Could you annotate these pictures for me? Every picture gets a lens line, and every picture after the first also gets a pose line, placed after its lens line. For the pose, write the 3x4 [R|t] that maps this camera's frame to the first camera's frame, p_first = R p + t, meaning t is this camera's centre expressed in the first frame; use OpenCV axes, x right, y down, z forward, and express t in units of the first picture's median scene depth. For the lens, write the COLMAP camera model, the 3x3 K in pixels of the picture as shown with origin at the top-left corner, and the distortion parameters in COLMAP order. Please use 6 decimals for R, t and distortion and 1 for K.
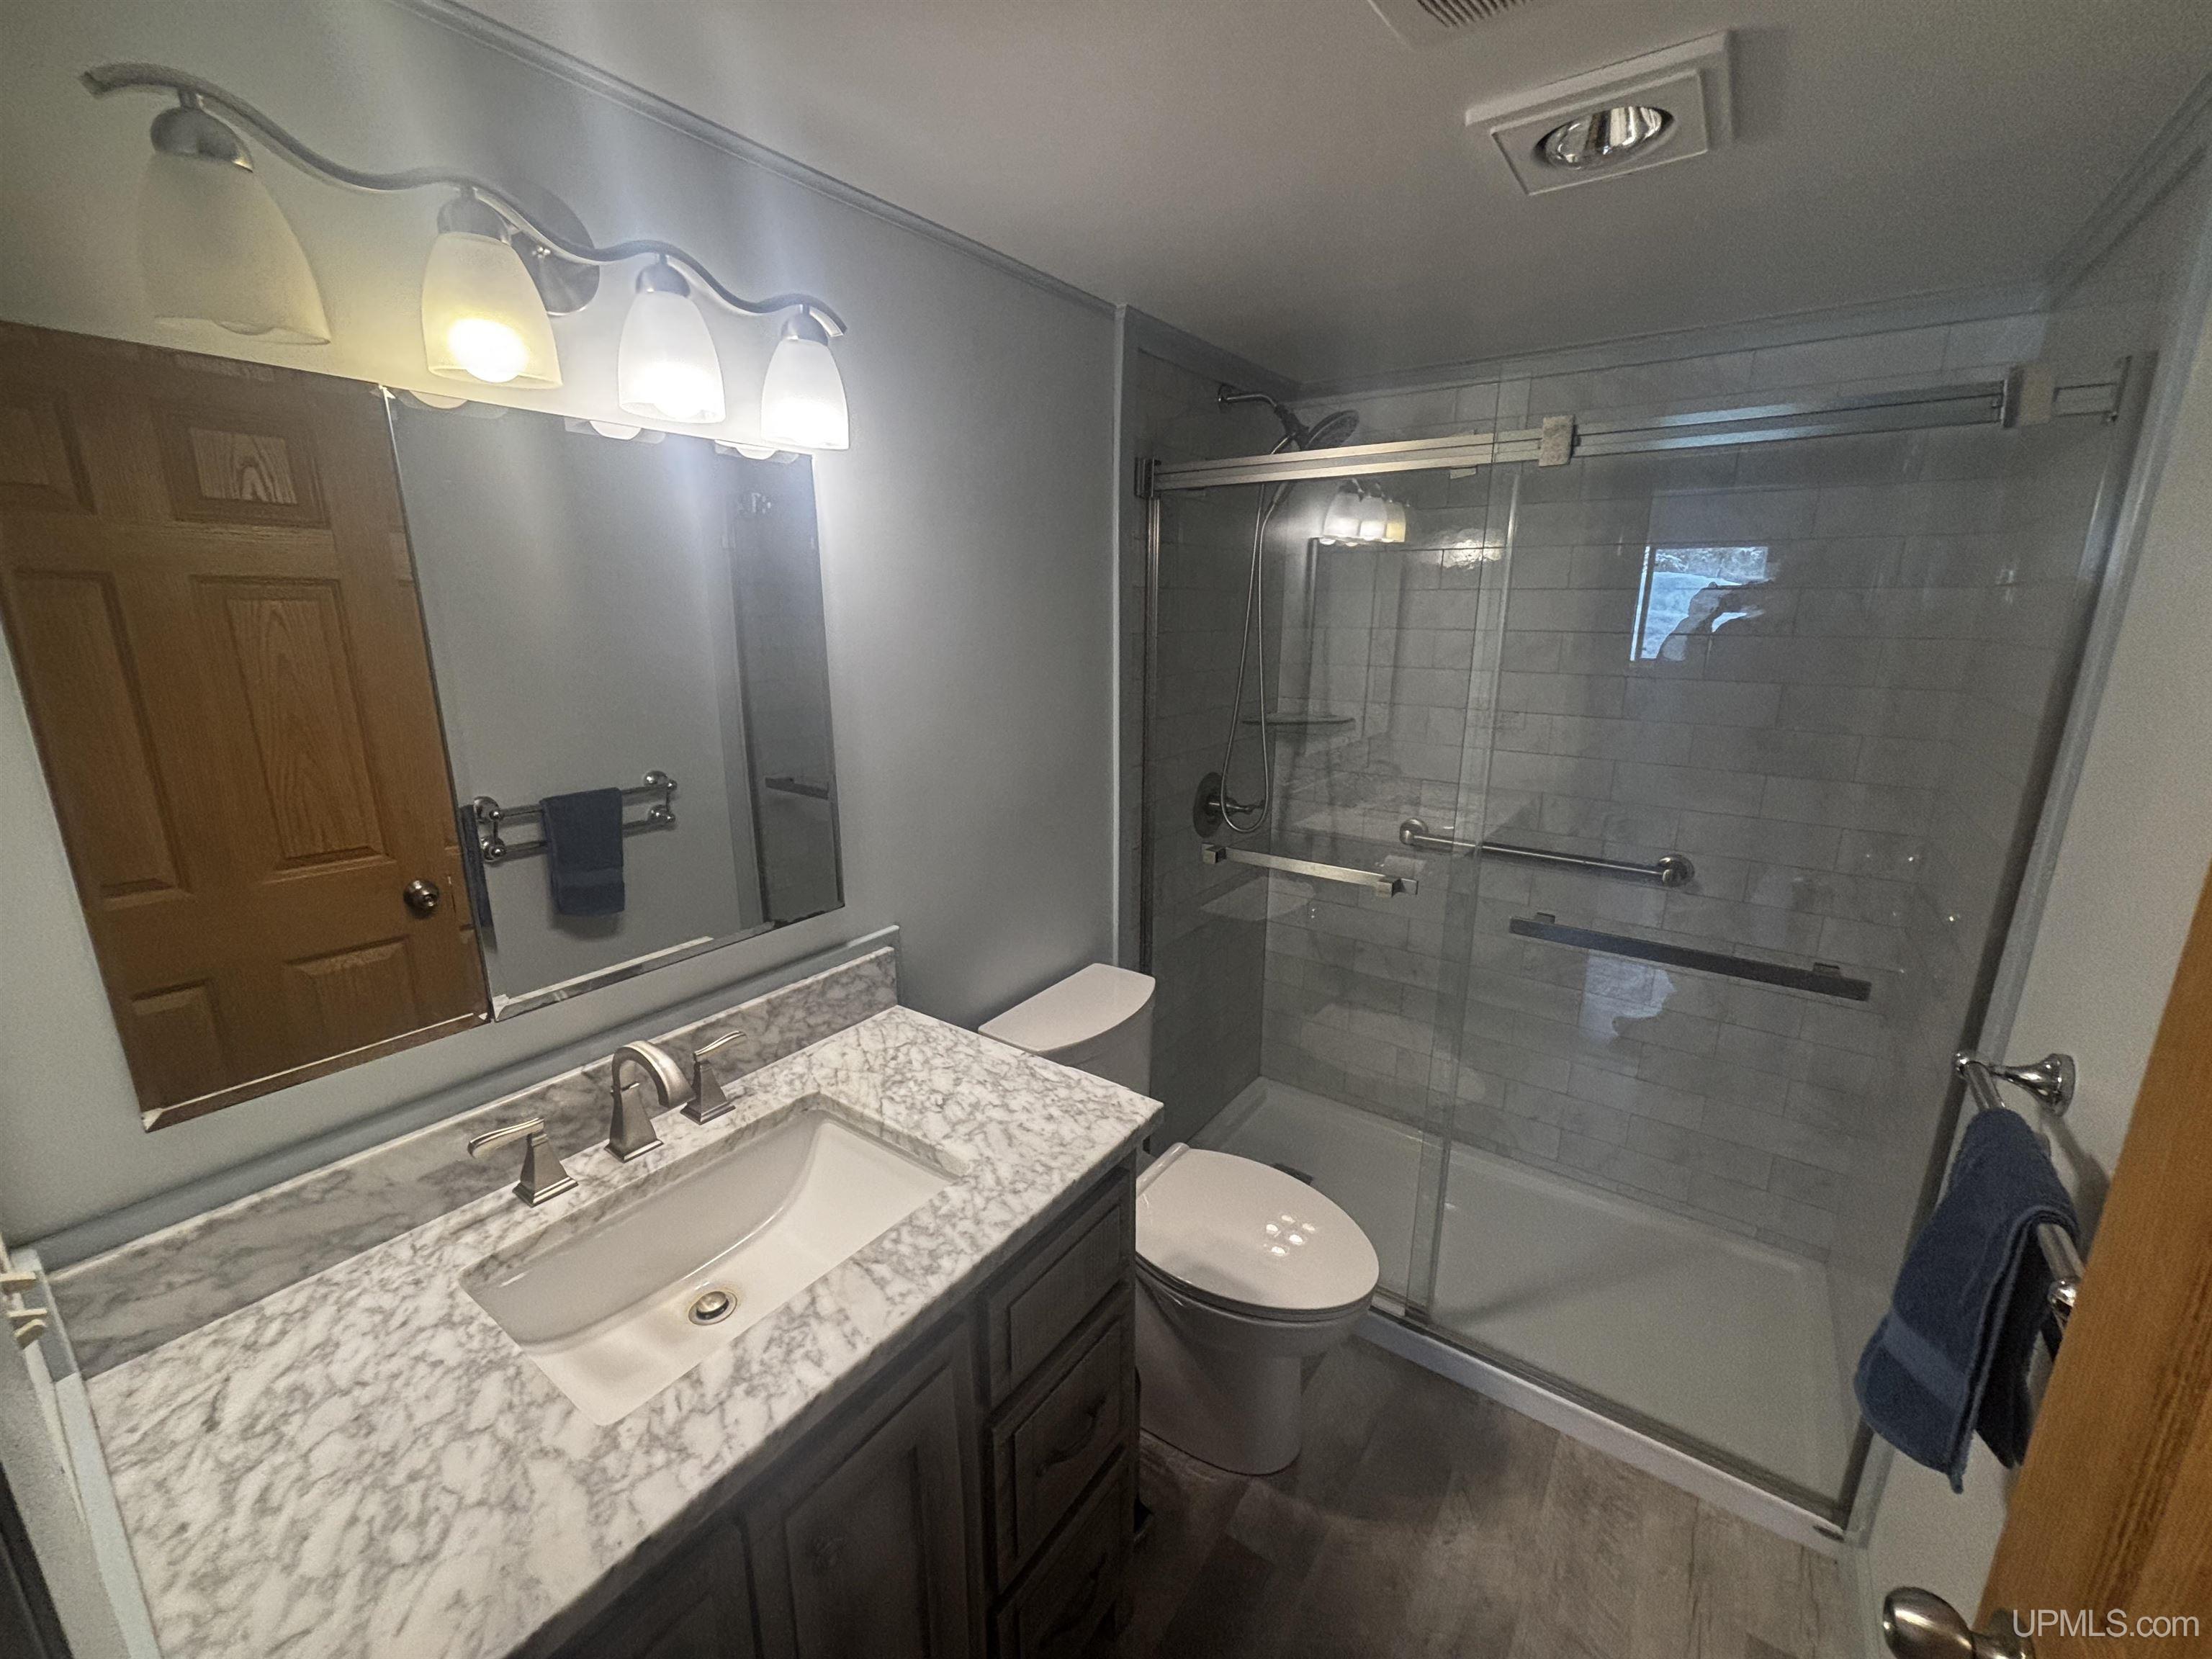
lens RADIAL K [[891.3, 0, 1109.4], [0, 891.3, 828.6], [0, 0, 1]] dist [0.001999, -0.001667]
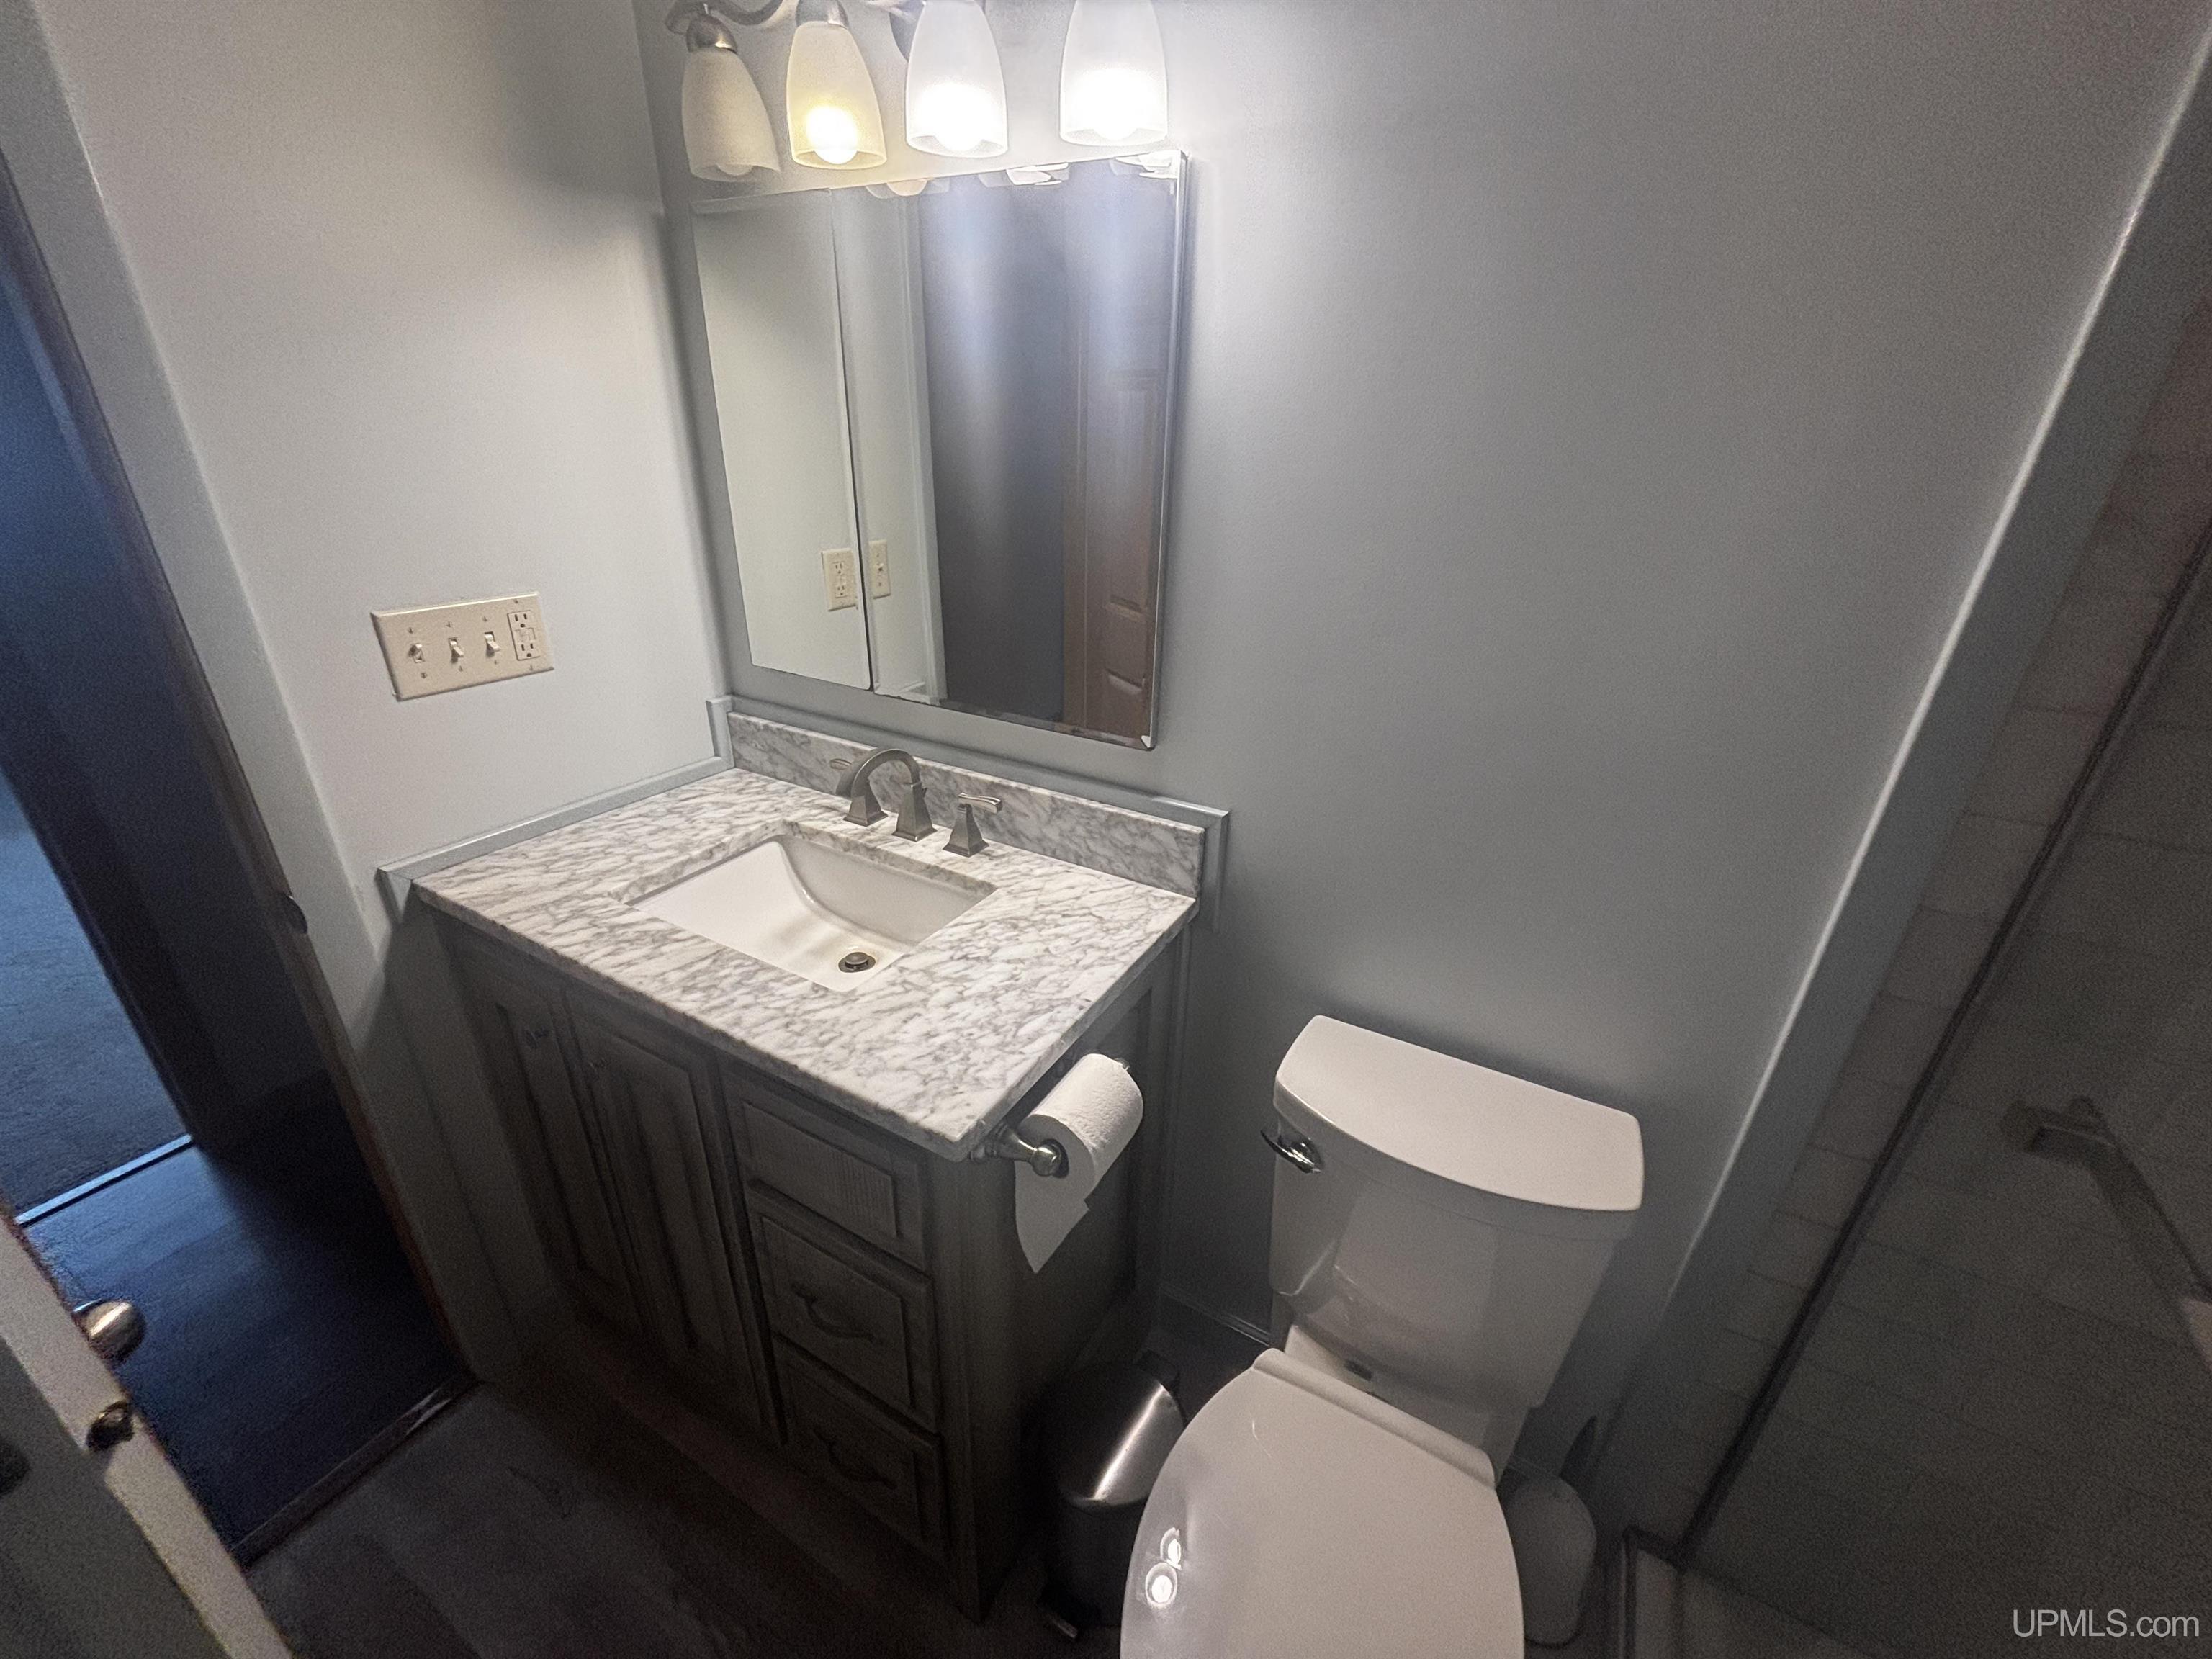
lens RADIAL K [[891.3, 0, 1112.0], [0, 891.3, 819.5], [0, 0, 1]] dist [0.001999, -0.001667]
pose [[0.109631, 0.412143, -0.904500, 0.655883], [-0.269050, 0.888319, 0.372159, -0.214361], [0.956866, 0.202555, 0.208274, 1.028010]]
